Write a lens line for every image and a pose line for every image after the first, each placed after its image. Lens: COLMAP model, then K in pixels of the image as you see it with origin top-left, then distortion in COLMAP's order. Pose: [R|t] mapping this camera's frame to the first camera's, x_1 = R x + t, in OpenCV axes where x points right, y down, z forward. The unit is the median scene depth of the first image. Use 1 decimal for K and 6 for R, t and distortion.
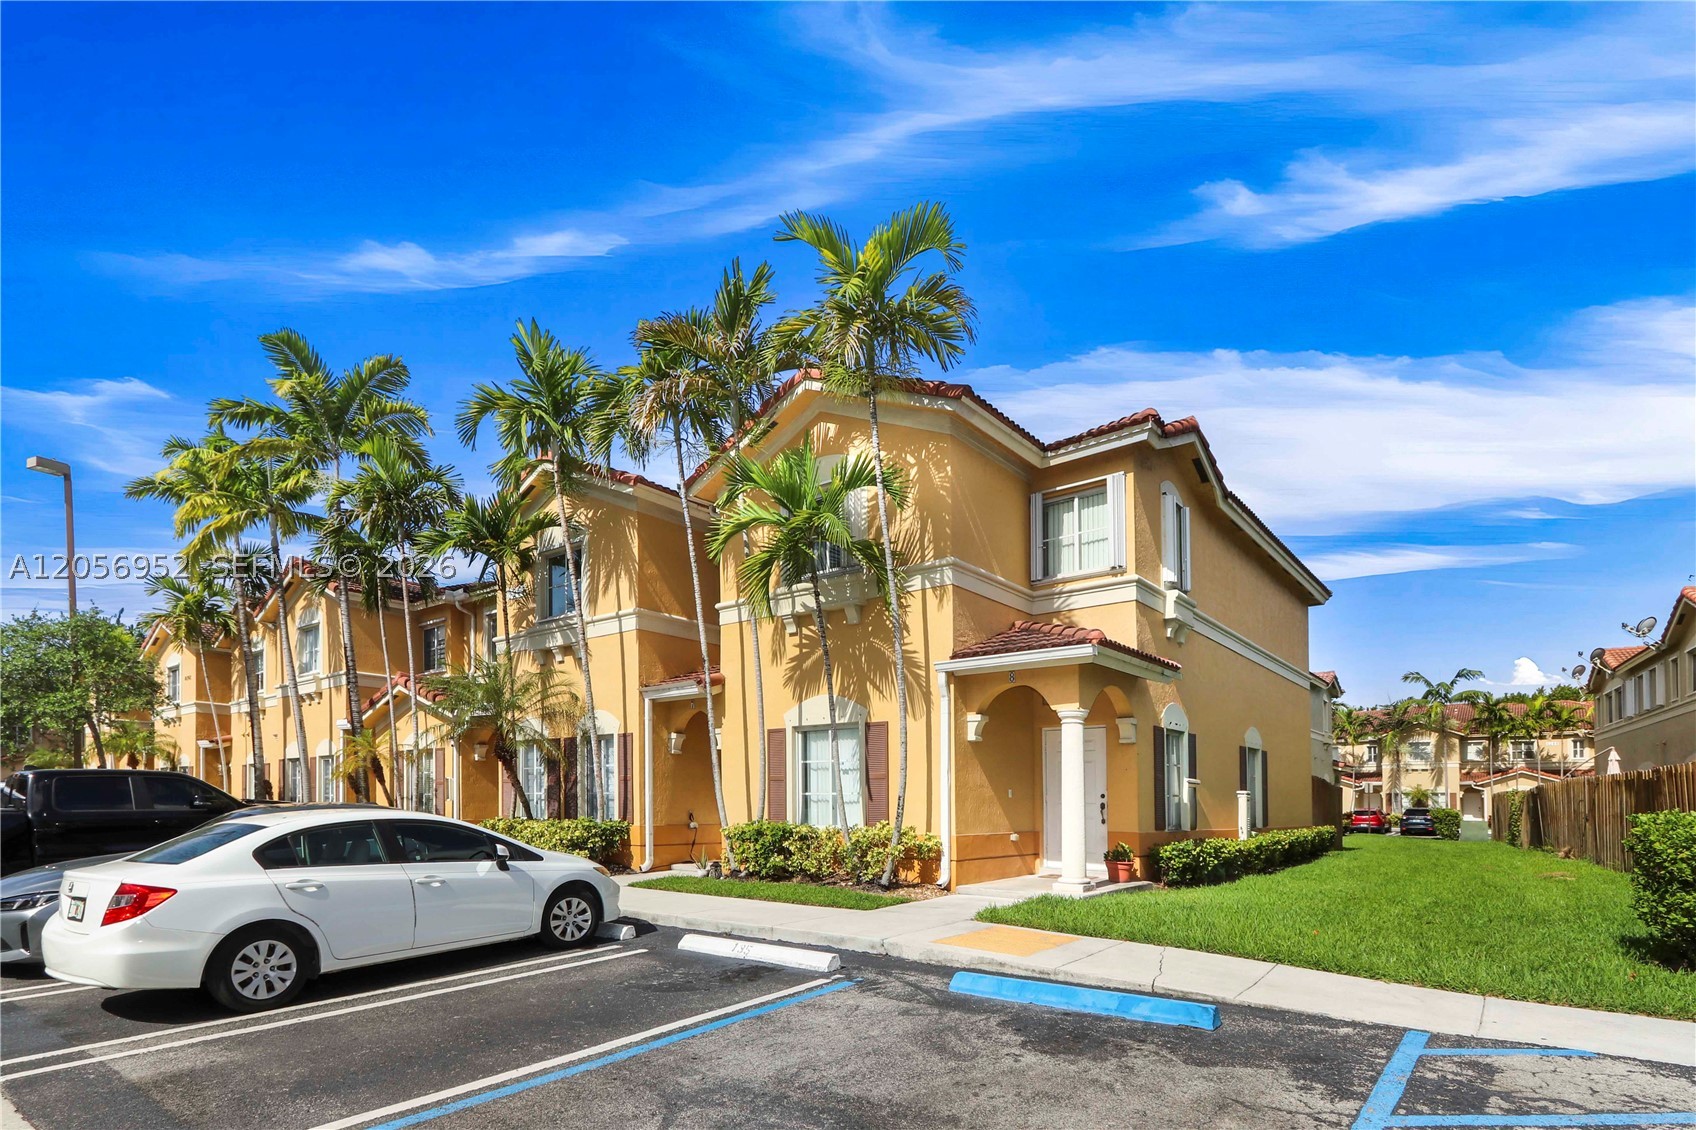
lens RADIAL K [[807.5, 0, 812.7], [0, 807.5, 528.3], [0, 0, 1]] dist [0.005362, 0.001323]
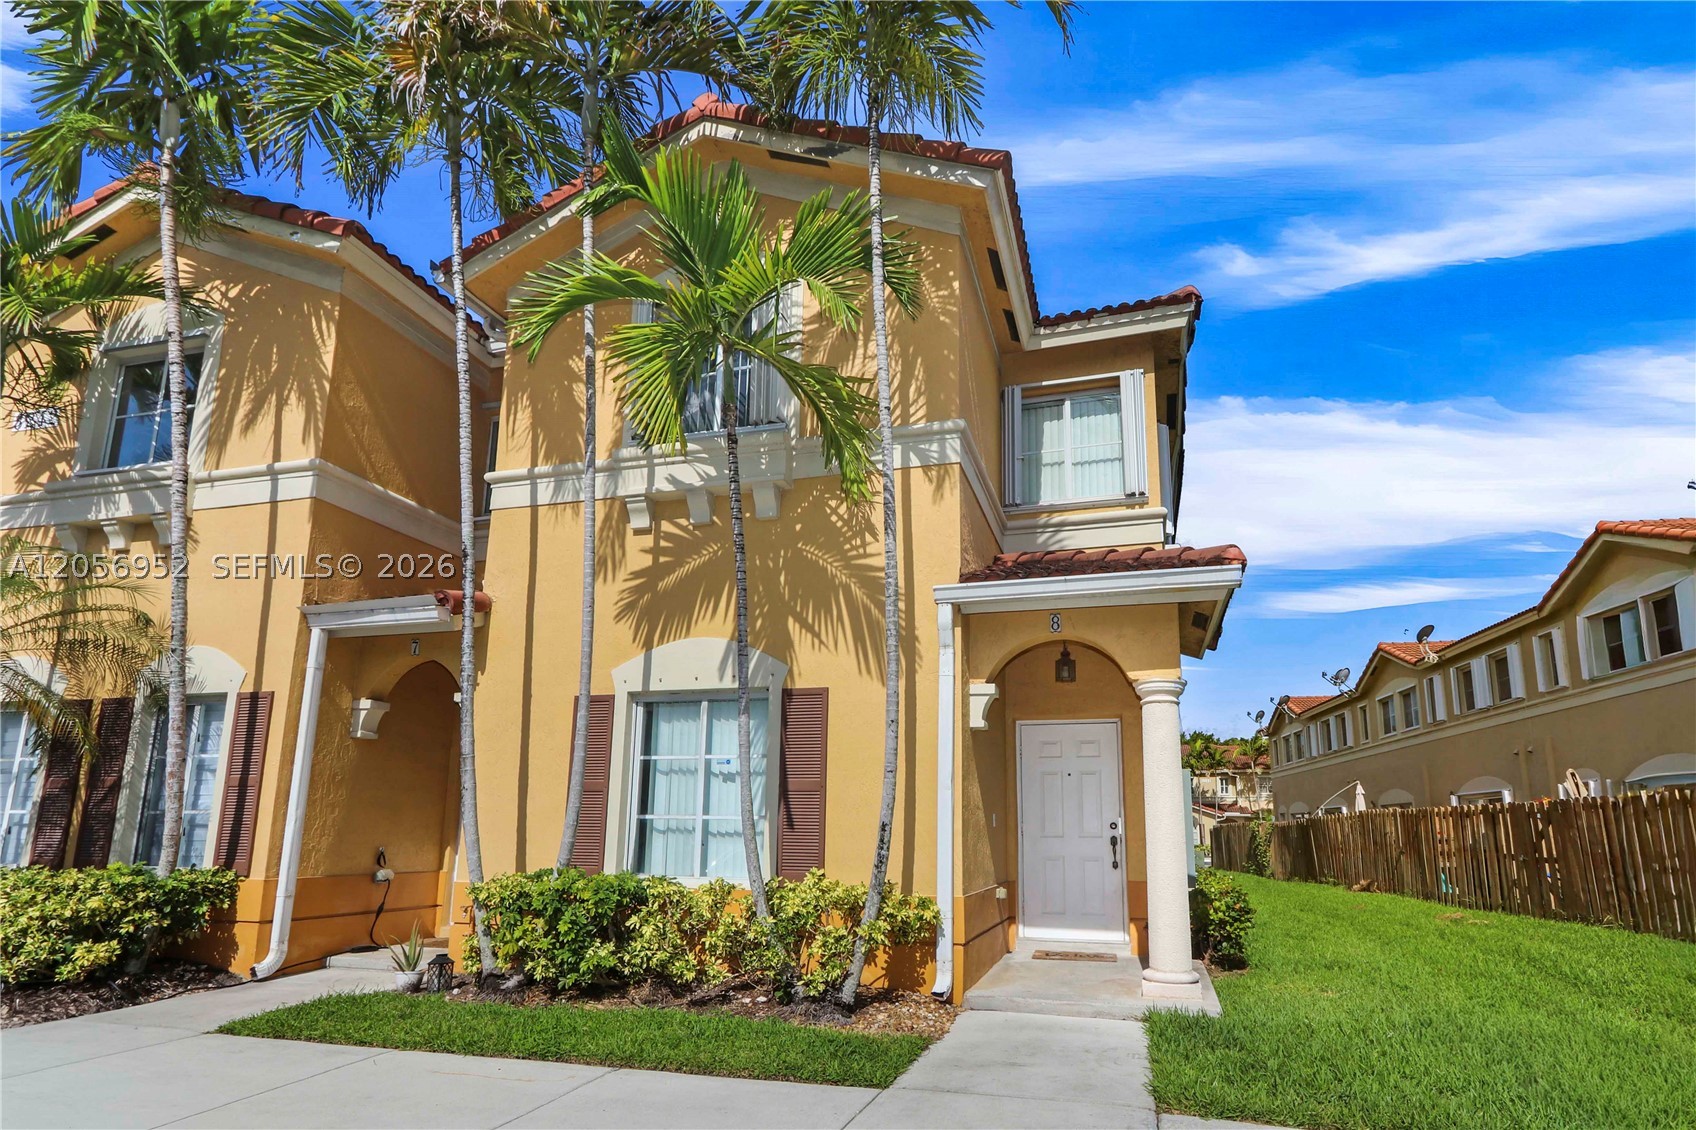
lens RADIAL K [[816.3, 0, 835.1], [0, 816.3, 549.7], [0, 0, 1]] dist [0.009532, 0.000948]
pose [[0.920137, 0.132575, 0.368471, -0.104272], [-0.131589, 0.990911, -0.027927, 0.137499], [-0.368825, -0.022790, 0.929220, 0.411272]]
